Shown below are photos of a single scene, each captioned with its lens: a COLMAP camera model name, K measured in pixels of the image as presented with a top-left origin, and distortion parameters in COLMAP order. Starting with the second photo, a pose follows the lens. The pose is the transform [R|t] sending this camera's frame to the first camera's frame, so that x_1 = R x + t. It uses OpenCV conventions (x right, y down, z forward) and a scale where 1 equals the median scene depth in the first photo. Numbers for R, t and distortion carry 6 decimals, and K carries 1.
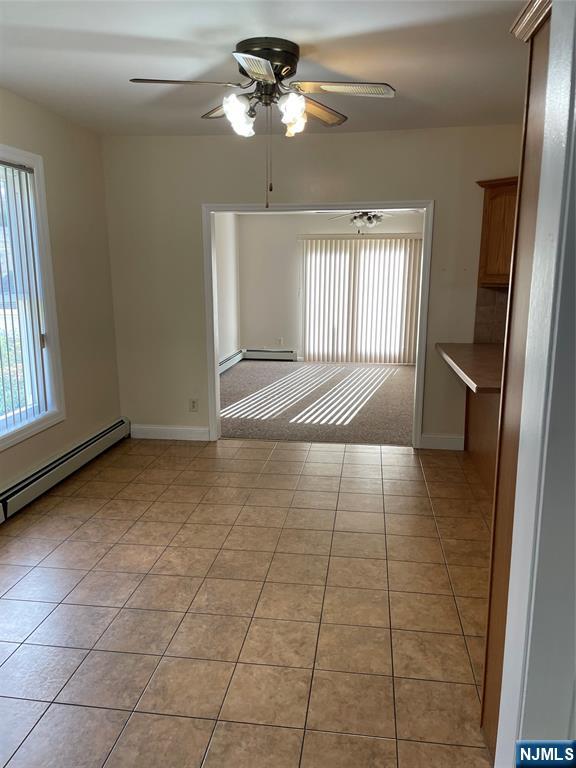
lens RADIAL K [[589.0, 0, 283.4], [0, 589.0, 385.3], [0, 0, 1]] dist [0.099471, -0.124016]
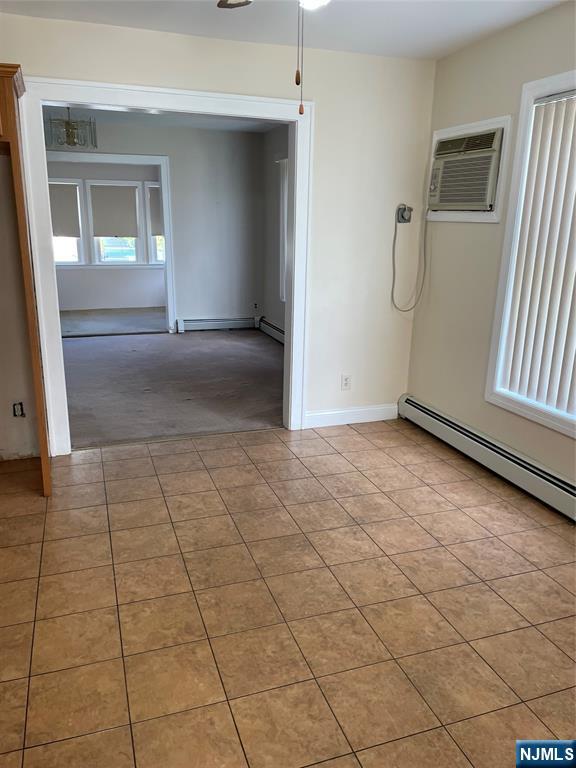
lens RADIAL K [[589.0, 0, 283.4], [0, 589.0, 385.3], [0, 0, 1]] dist [0.099471, -0.124016]
pose [[-0.889613, 0.108812, -0.443564, 0.318122], [-0.104267, 0.897168, 0.429205, -0.326686], [0.444655, 0.428076, -0.786787, 1.705485]]
